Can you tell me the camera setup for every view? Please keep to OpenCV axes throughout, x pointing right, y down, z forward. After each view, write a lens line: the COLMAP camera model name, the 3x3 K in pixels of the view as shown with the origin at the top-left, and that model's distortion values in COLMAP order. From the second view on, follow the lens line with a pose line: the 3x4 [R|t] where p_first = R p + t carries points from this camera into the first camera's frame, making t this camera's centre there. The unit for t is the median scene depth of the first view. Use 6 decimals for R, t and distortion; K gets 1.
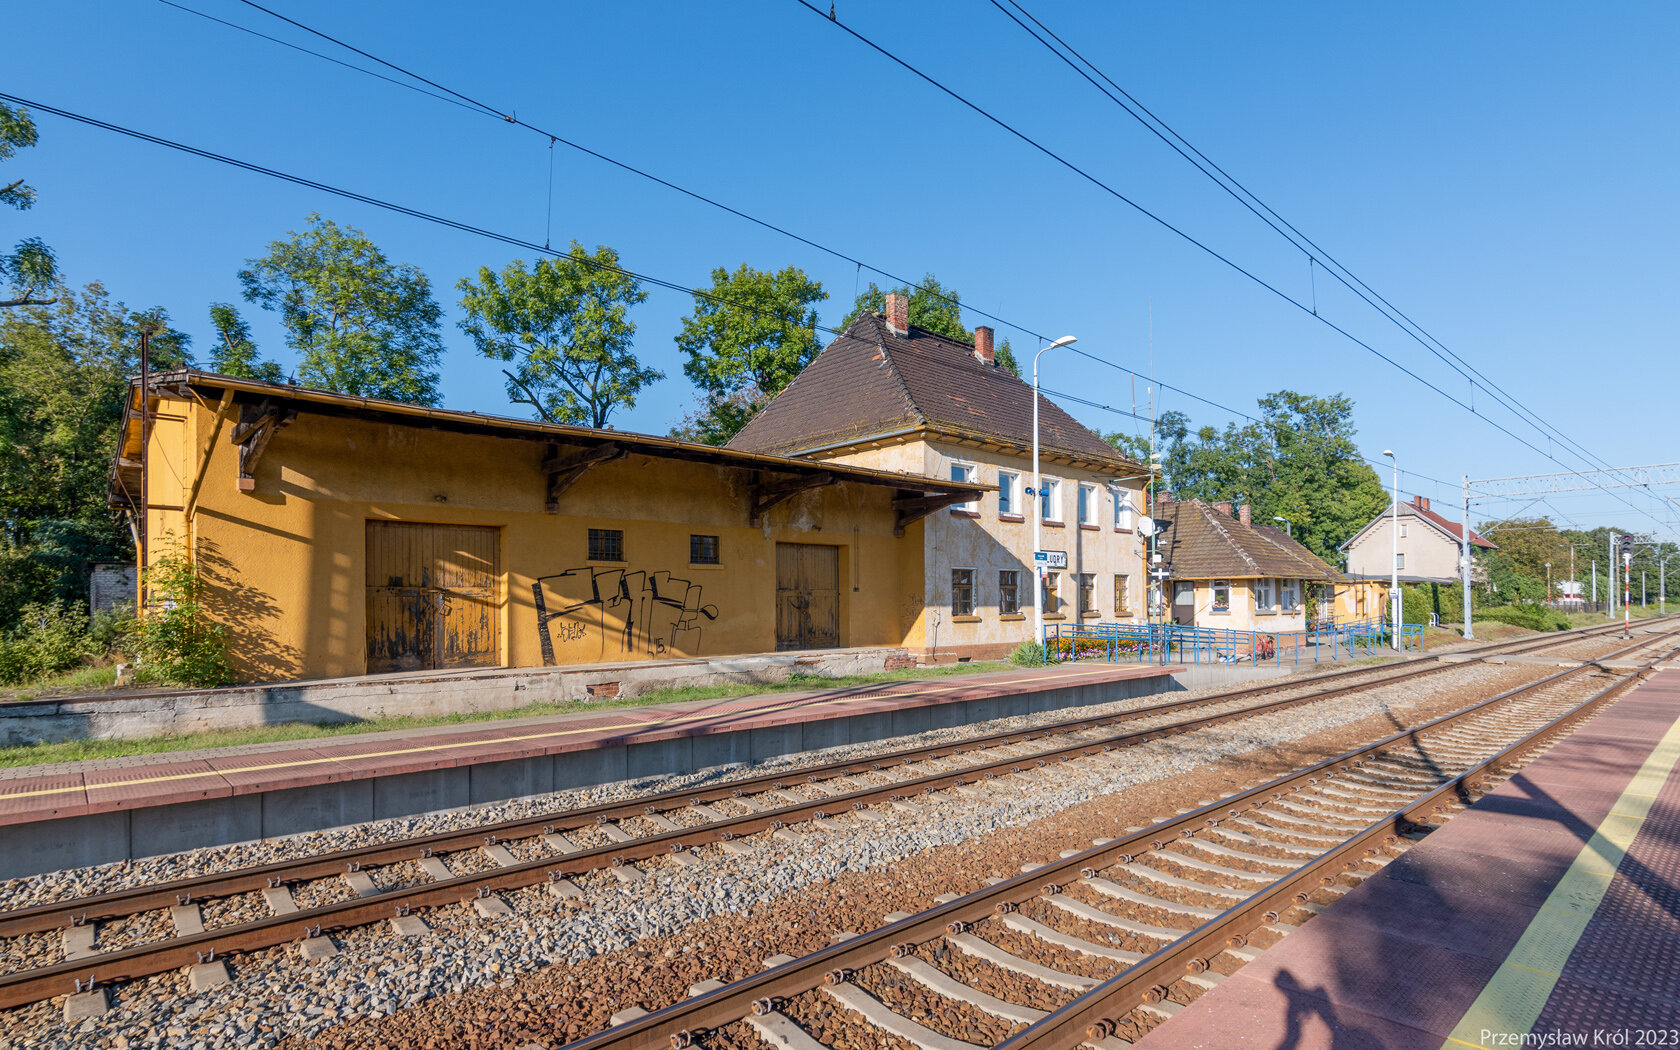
lens RADIAL K [[900.3, 0, 784.4], [0, 900.3, 605.0], [0, 0, 1]] dist [-0.006112, 0.006774]
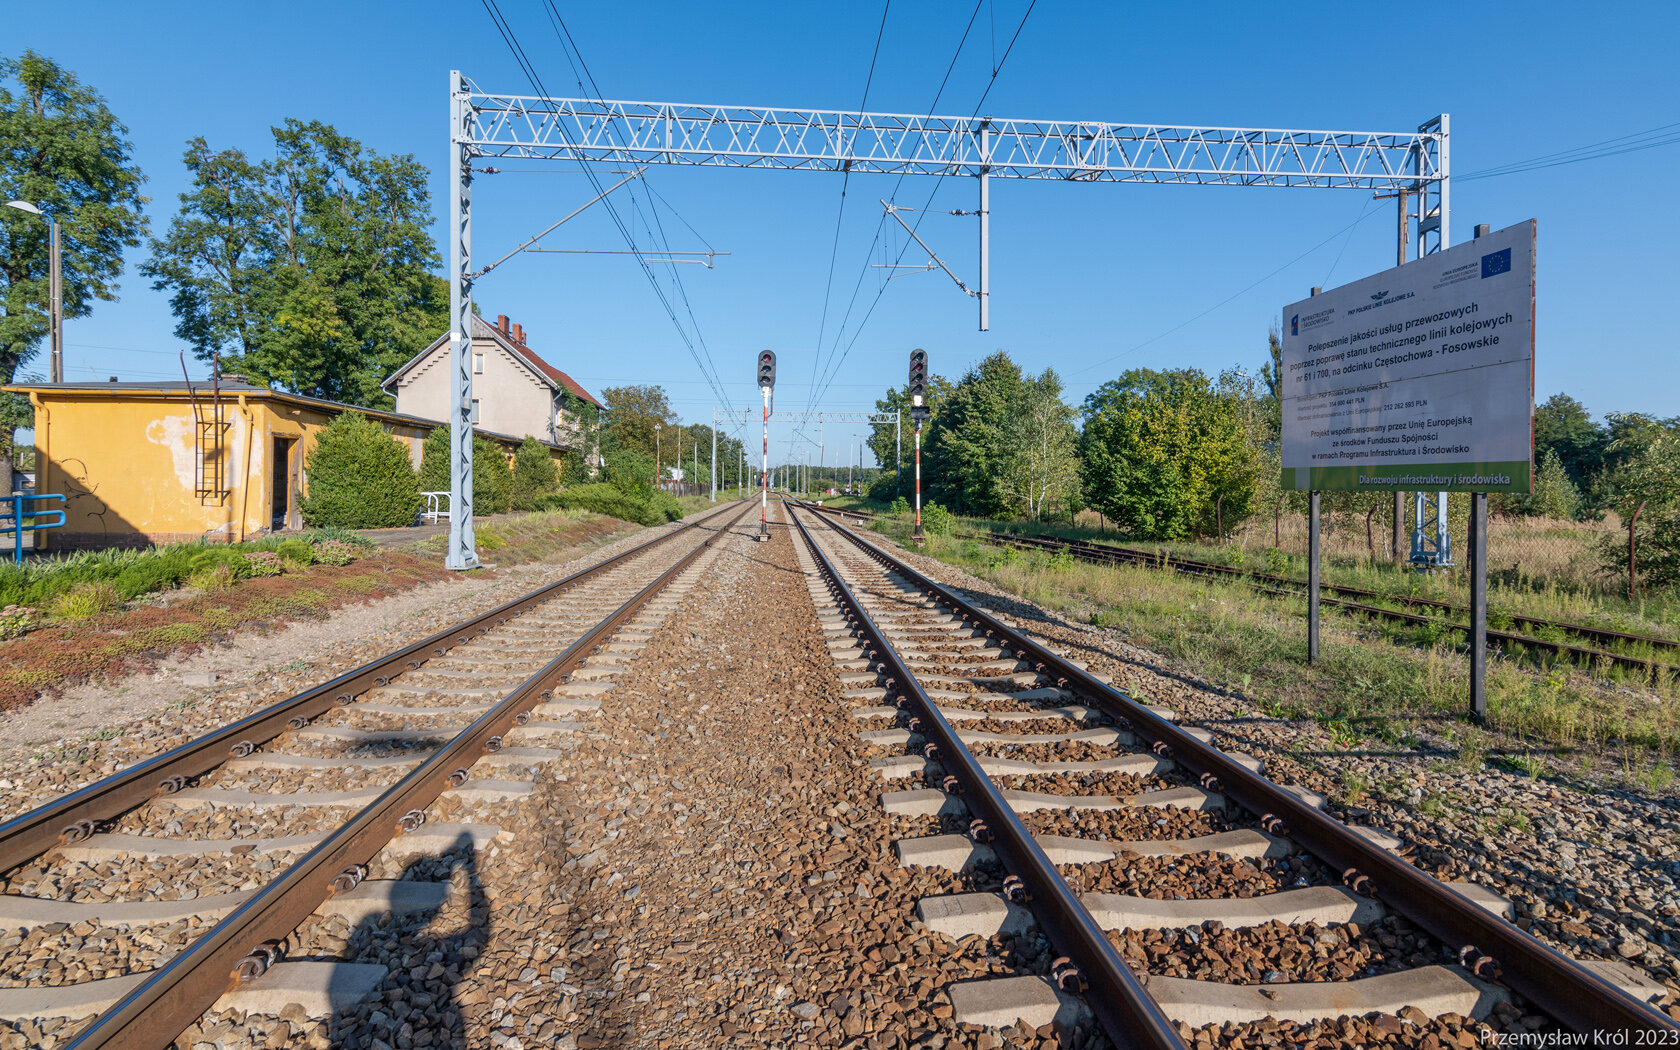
lens RADIAL K [[900.3, 0, 919.4], [0, 900.3, 483.9], [0, 0, 1]] dist [-0.006112, 0.006774]
pose [[0.555783, 0.015363, 0.831186, 0.854850], [-0.012022, 0.999873, -0.010442, 0.012220], [-0.831241, -0.004189, 0.555897, 0.992234]]
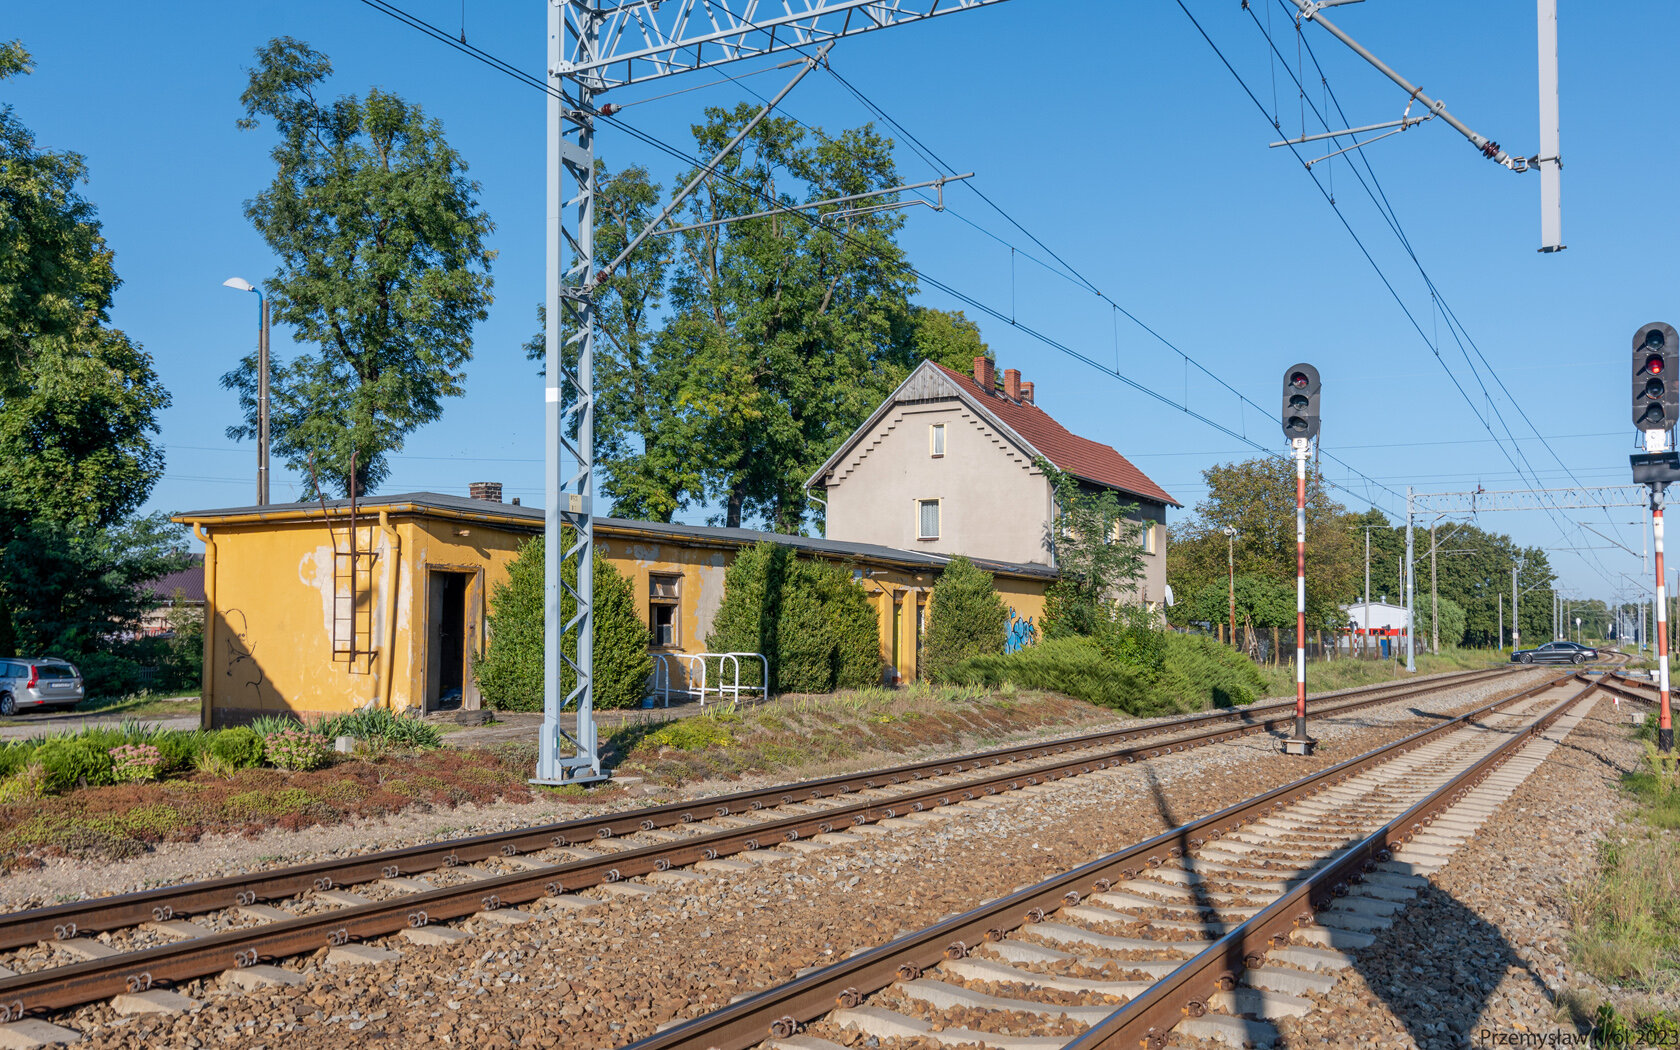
lens RADIAL K [[1611.7, 0, 773.1], [0, 1611.7, 563.1], [0, 0, 1]] dist [-0.018982, 0.000000]
pose [[0.945824, 0.024454, 0.323758, 1.017271], [-0.008732, 0.998715, -0.049926, 0.010967], [-0.324563, 0.044395, 0.944822, 0.956124]]
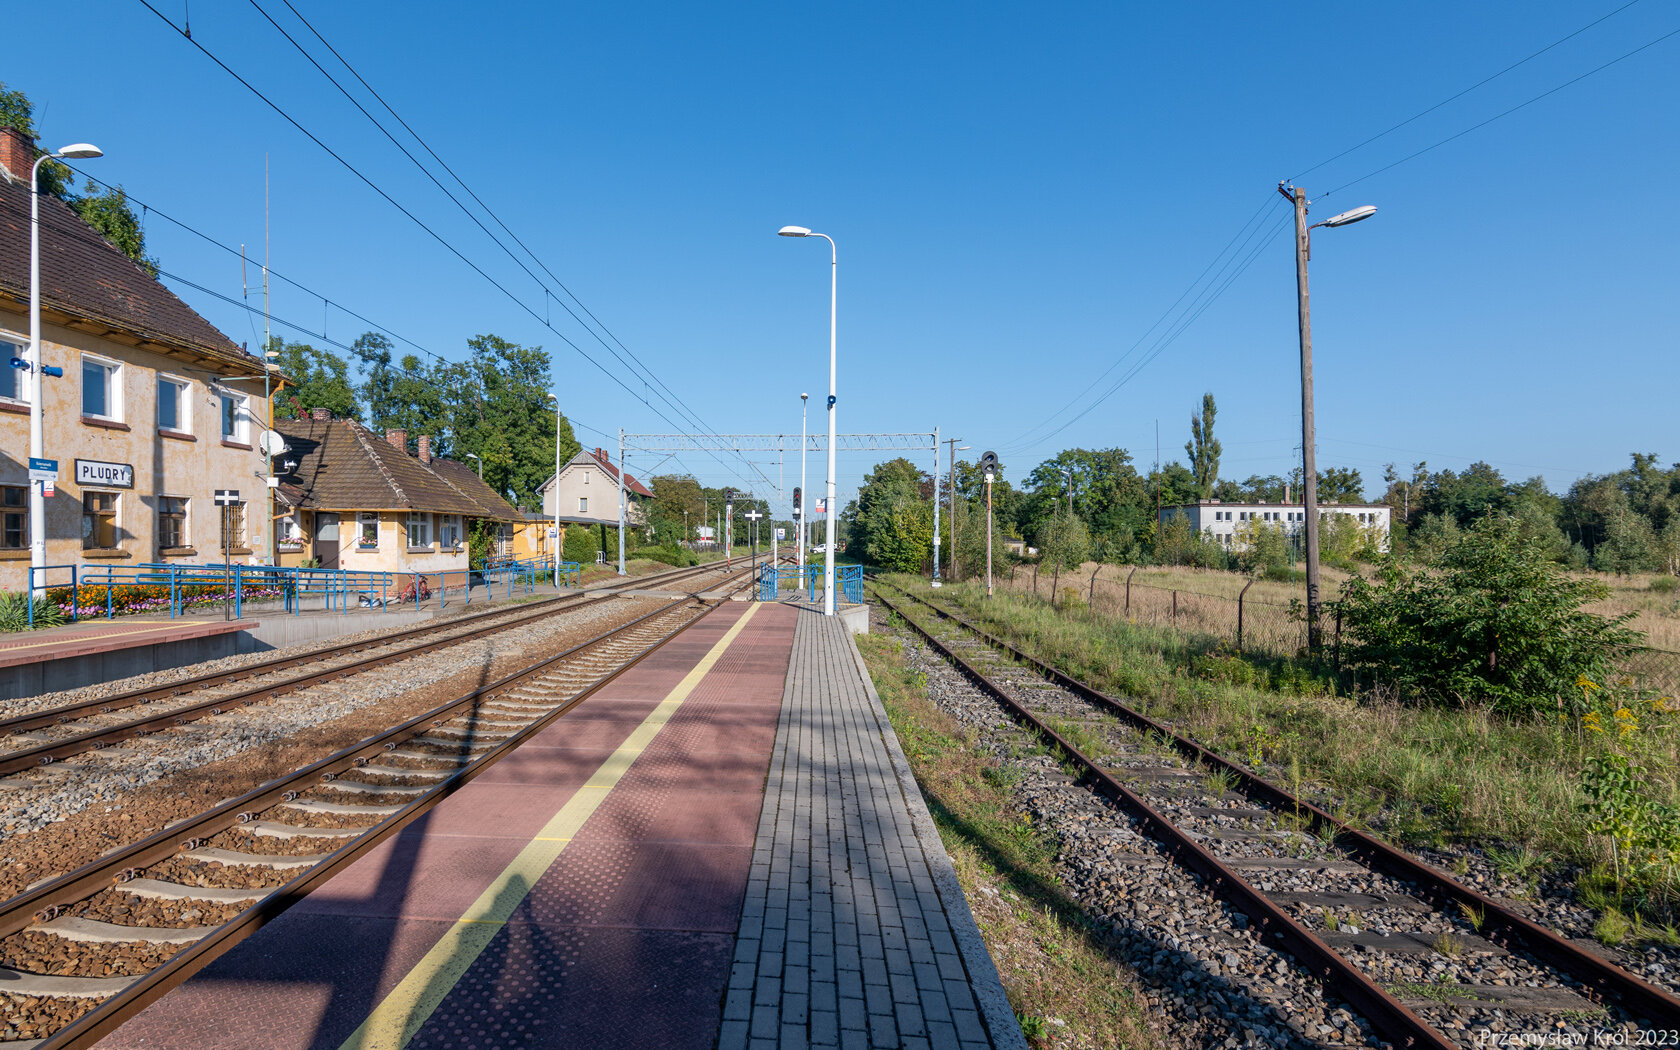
lens RADIAL K [[900.3, 0, 821.1], [0, 900.3, 553.9], [0, 0, 1]] dist [-0.006112, 0.006774]
pose [[0.667087, 0.003111, 0.744973, 0.122798], [-0.012855, 0.999890, 0.007336, 0.000098], [-0.744869, -0.014470, 0.667054, 0.085336]]
